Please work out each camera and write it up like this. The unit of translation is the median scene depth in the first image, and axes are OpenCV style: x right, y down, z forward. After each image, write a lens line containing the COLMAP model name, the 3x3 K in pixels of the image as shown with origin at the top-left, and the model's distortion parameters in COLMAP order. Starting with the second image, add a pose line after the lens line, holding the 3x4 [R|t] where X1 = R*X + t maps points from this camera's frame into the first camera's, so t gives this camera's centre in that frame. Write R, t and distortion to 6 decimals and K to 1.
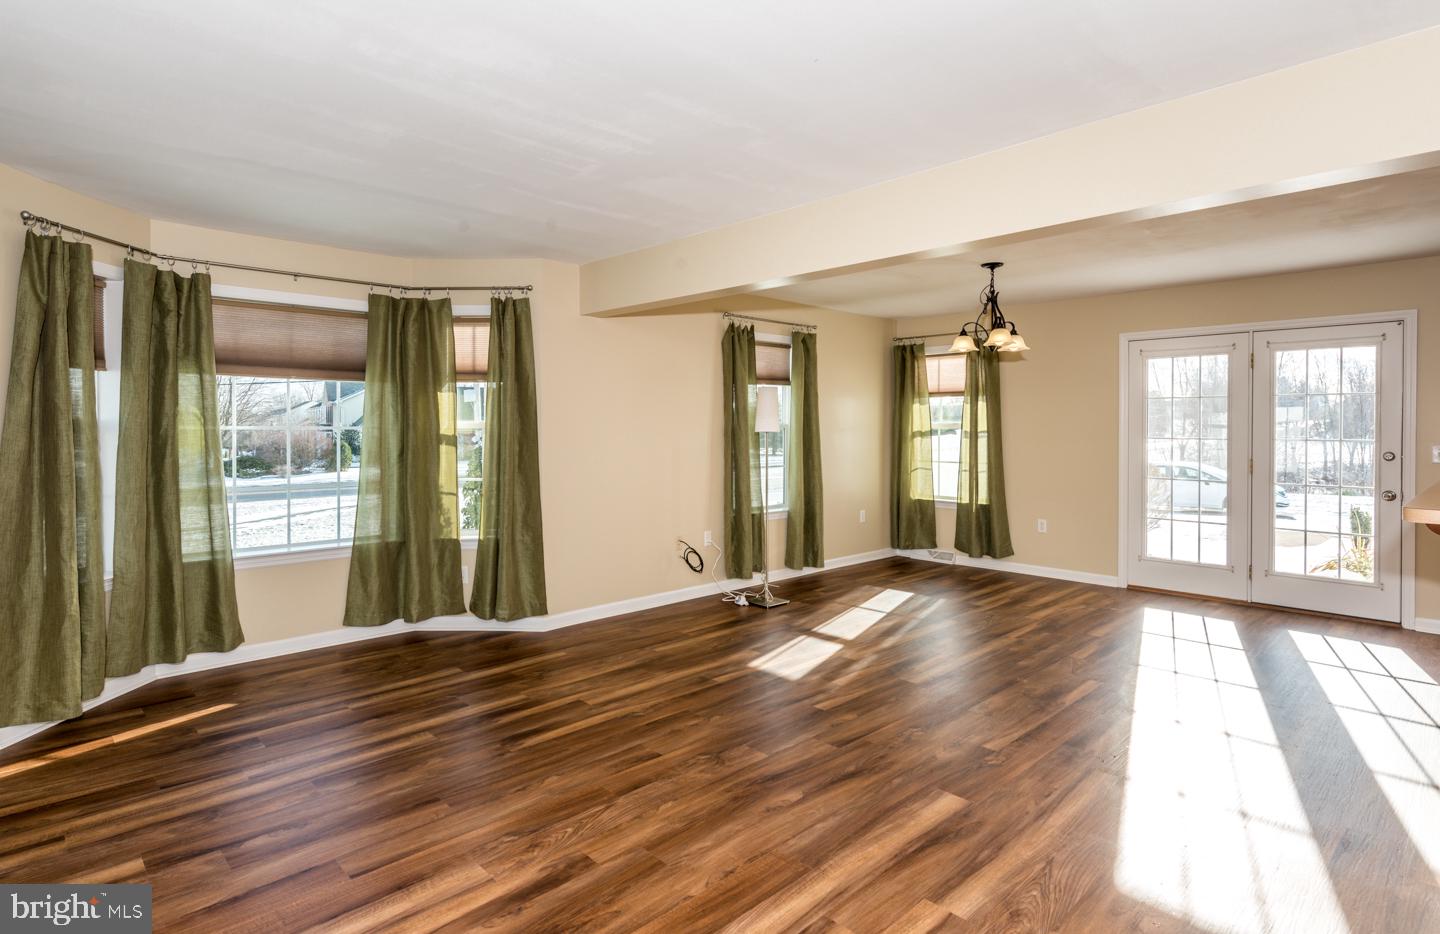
lens RADIAL K [[749.0, 0, 675.3], [0, 749.0, 434.2], [0, 0, 1]] dist [0.008094, 0.000526]
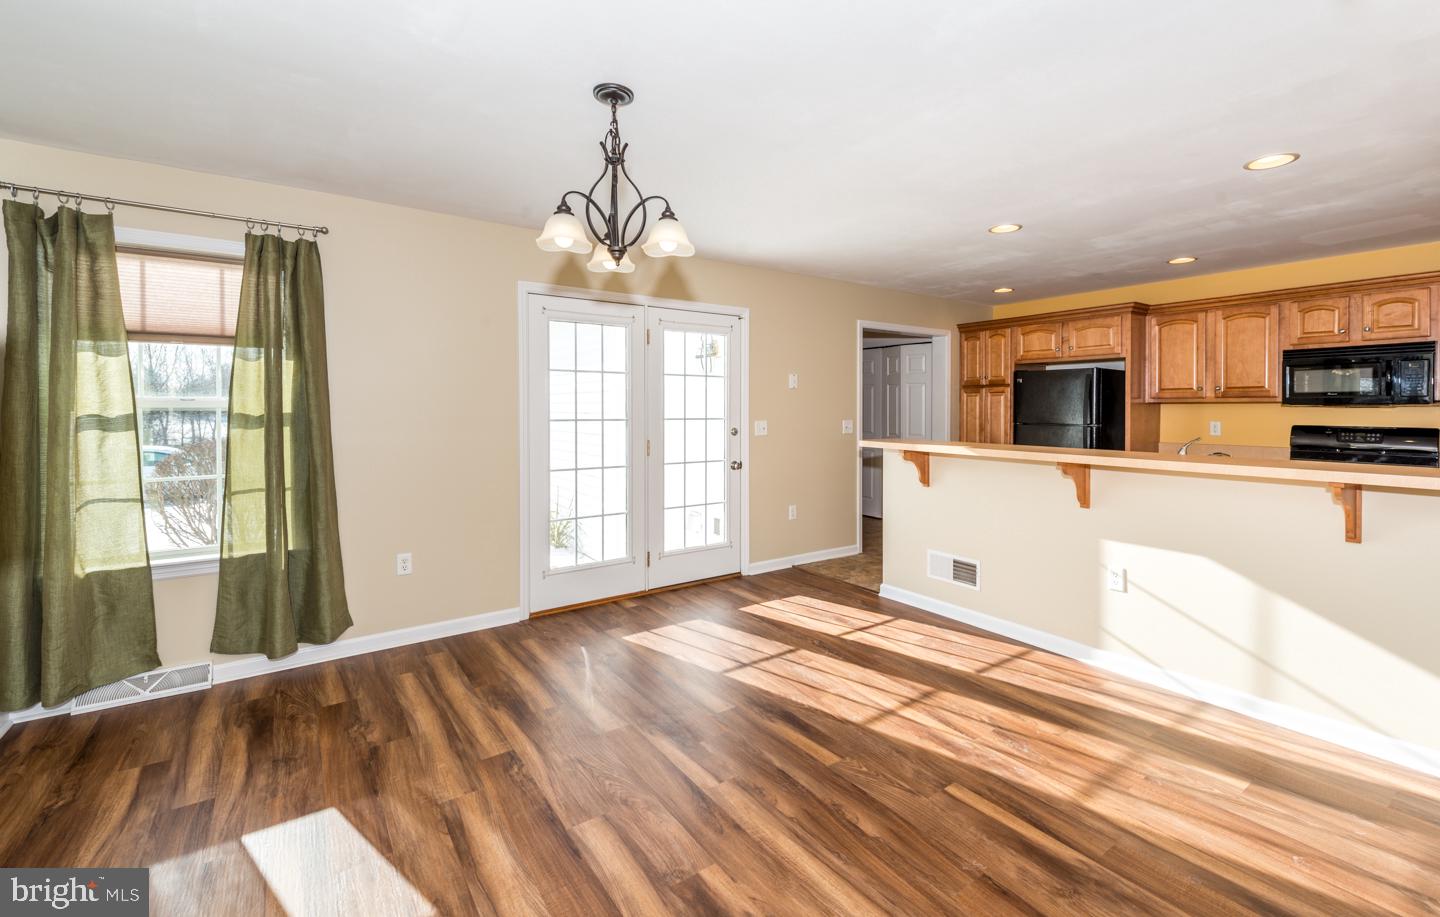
lens RADIAL K [[627.8, 0, 754.8], [0, 627.8, 410.2], [0, 0, 1]] dist [0.014553, -0.003504]
pose [[0.095090, -0.006118, 0.995450, -0.012339], [0.010879, 0.999928, 0.005106, -0.010717], [-0.995409, 0.010344, 0.095150, 1.296806]]
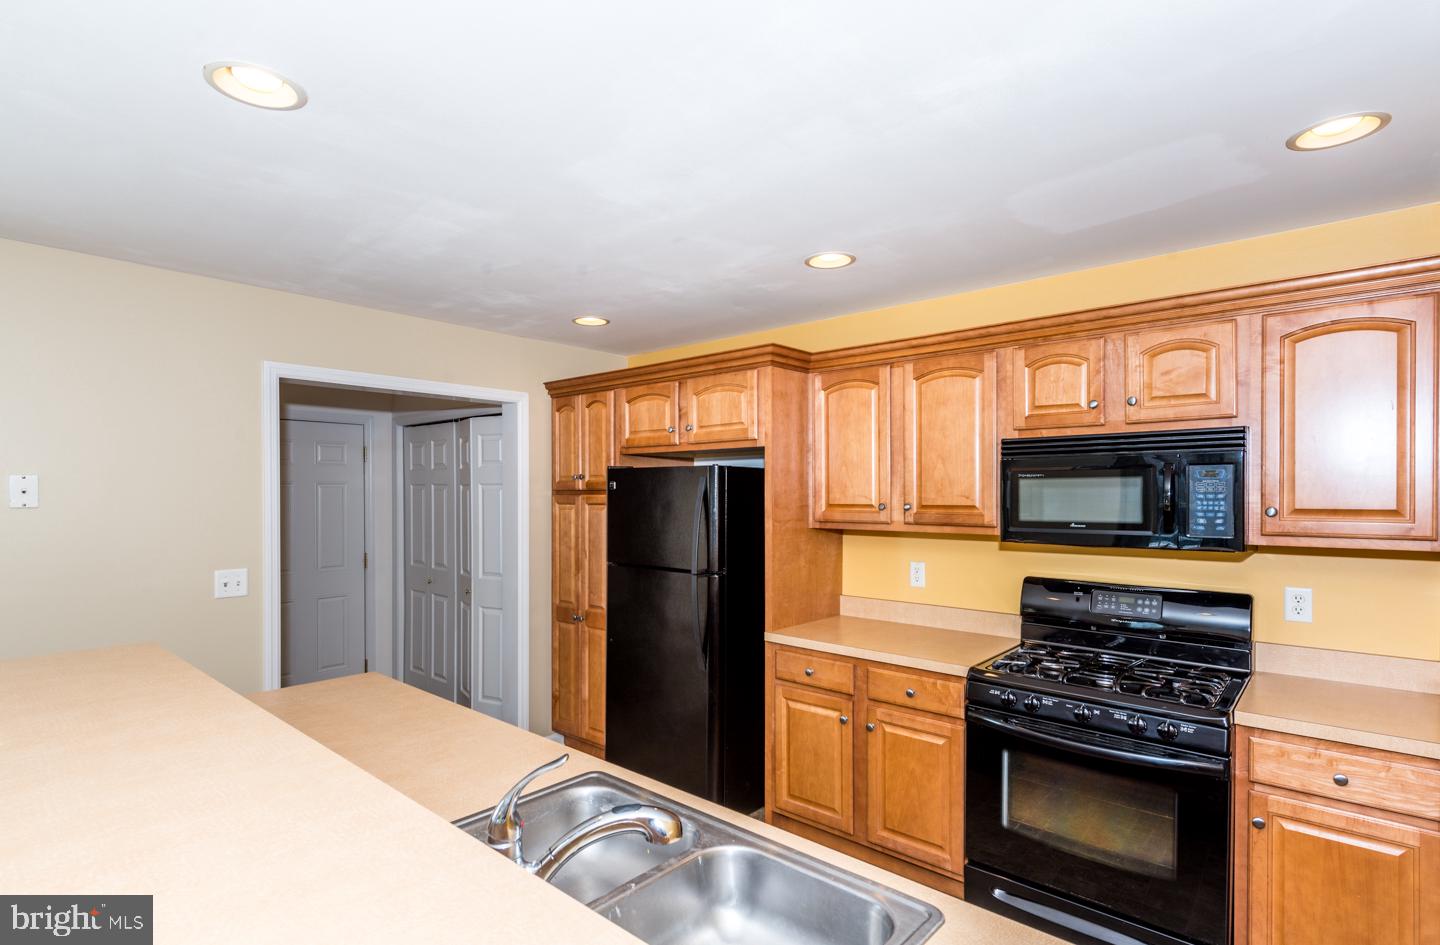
lens RADIAL K [[715.8, 0, 712.1], [0, 715.8, 487.4], [0, 0, 1]] dist [0.003119, 0.000185]
pose [[-0.106313, 0.002712, 0.994329, 0.680728], [0.010658, 0.999942, -0.001588, -0.067756], [-0.994276, 0.010429, -0.106336, 0.708239]]
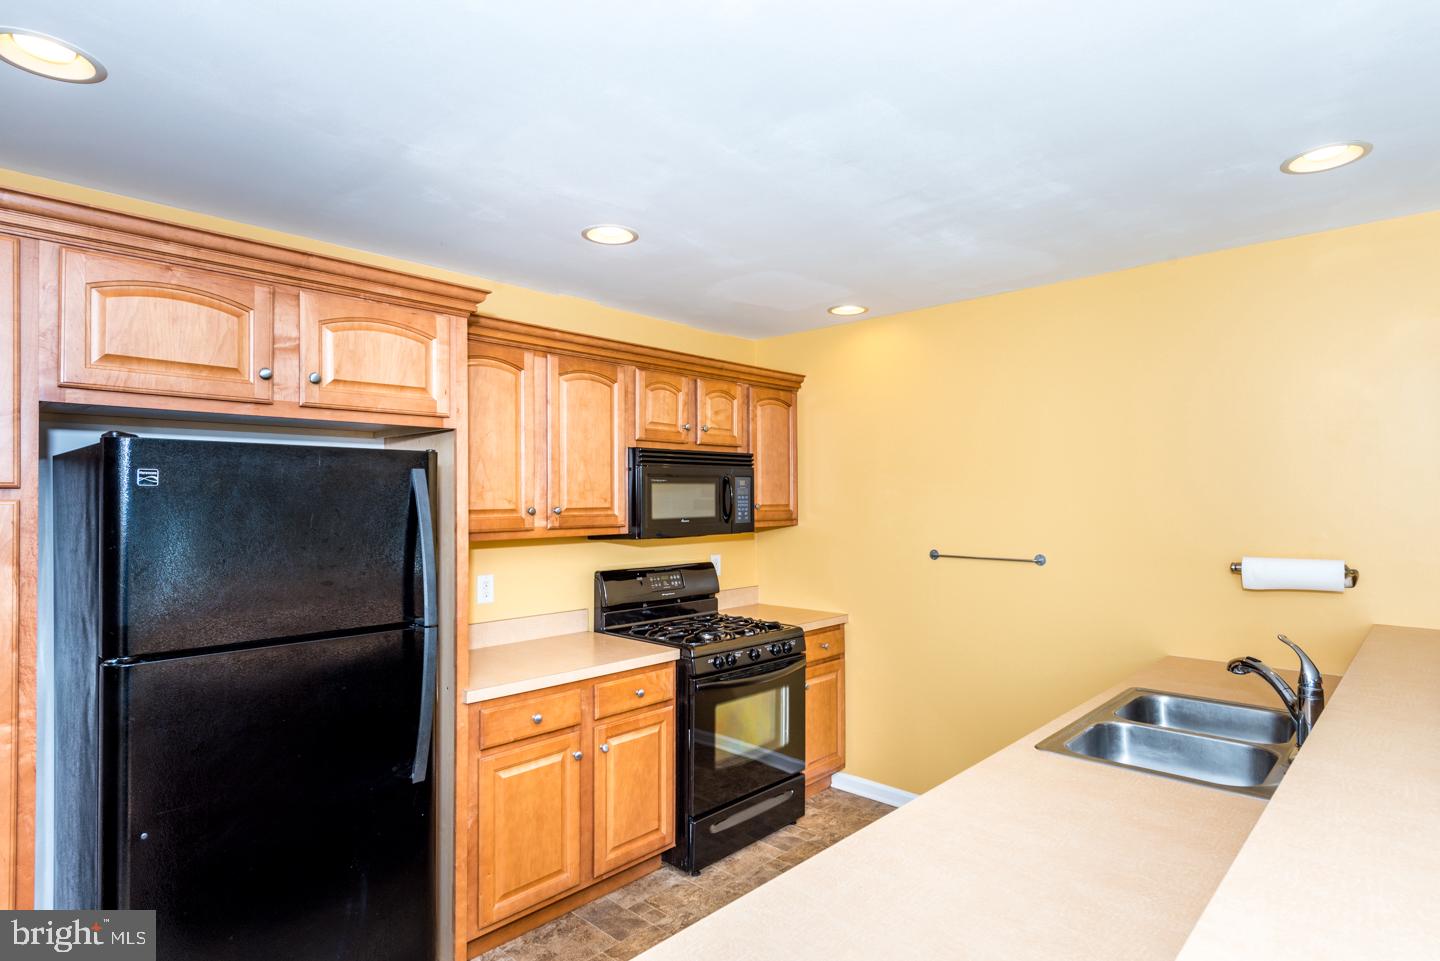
lens RADIAL K [[769.9, 0, 725.8], [0, 769.9, 483.5], [0, 0, 1]] dist [0.025725, 0.000095]
pose [[-0.996093, 0.003499, -0.088239, 1.425987], [0.004576, 0.999917, -0.012017, -0.061888], [0.088190, -0.012374, -0.996027, 1.276316]]
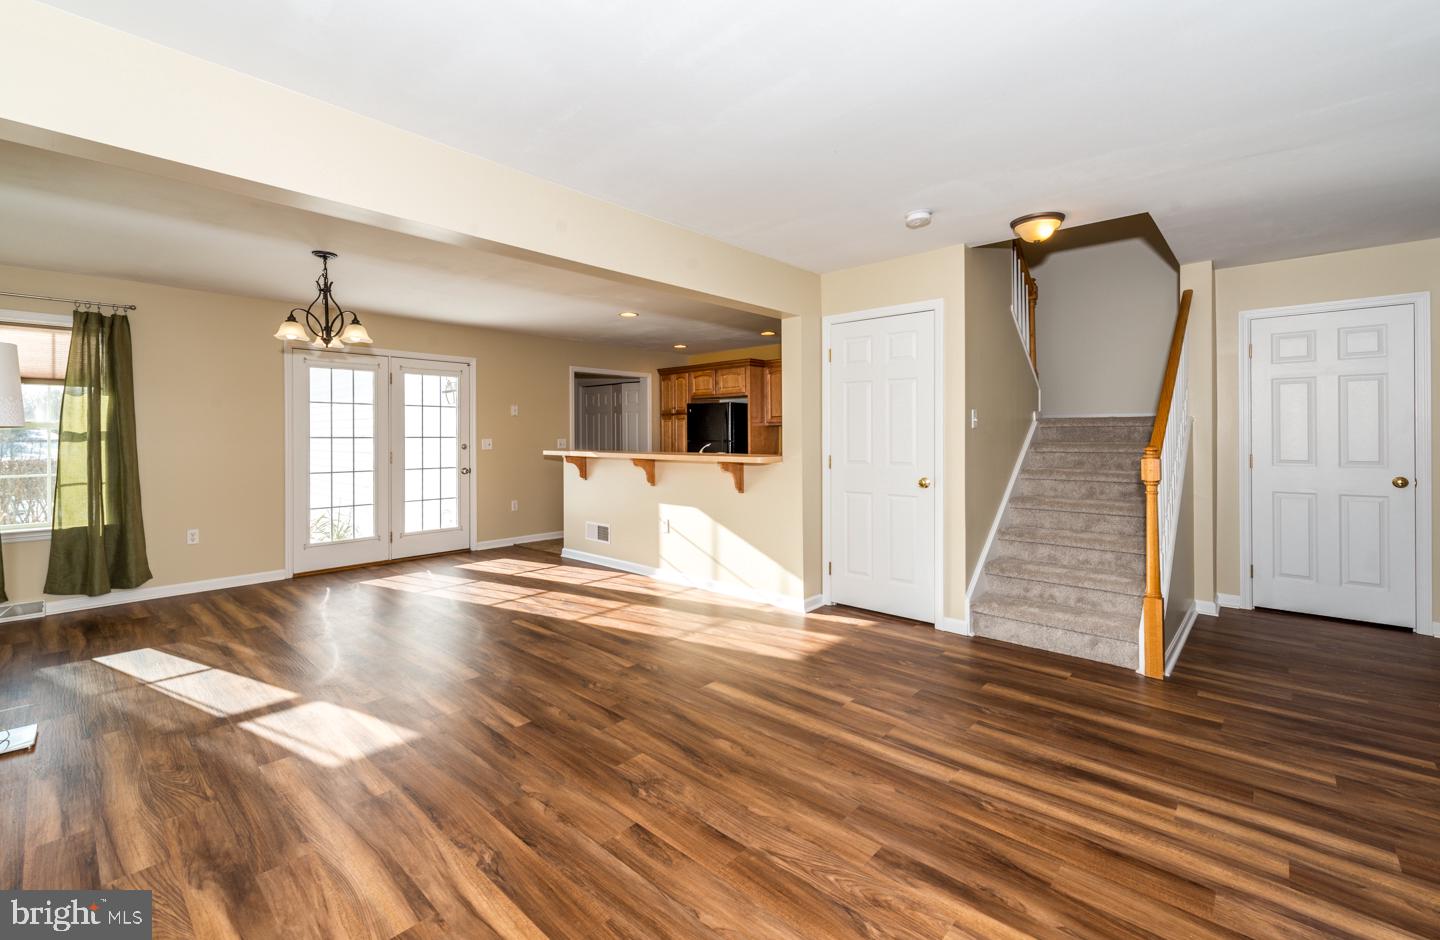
lens RADIAL K [[616.7, 0, 712.3], [0, 616.7, 428.8], [0, 0, 1]] dist [0.004190, -0.001685]
pose [[-0.095503, 0.009021, 0.995388, -0.613731], [0.015303, 0.999854, -0.007593, 0.015581], [-0.995312, 0.014508, -0.095627, 0.883225]]
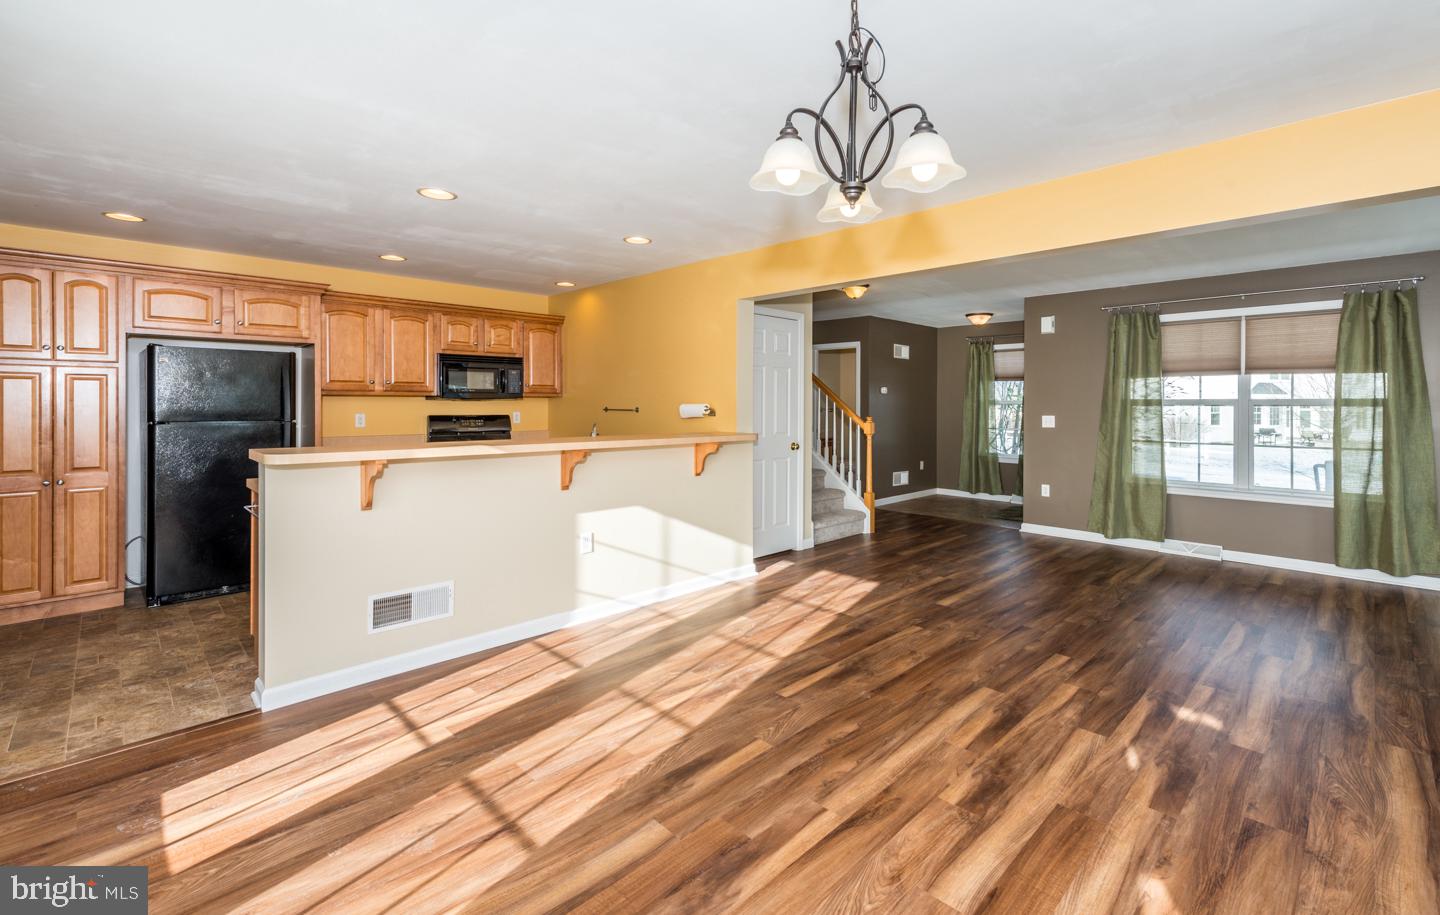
lens RADIAL K [[627.8, 0, 759.6], [0, 627.8, 404.0], [0, 0, 1]] dist [0.014553, -0.003504]
pose [[-0.997327, -0.004433, -0.072932, 0.741877], [-0.005442, 0.999892, 0.013634, -0.015083], [0.072864, 0.013994, -0.997244, 1.987169]]
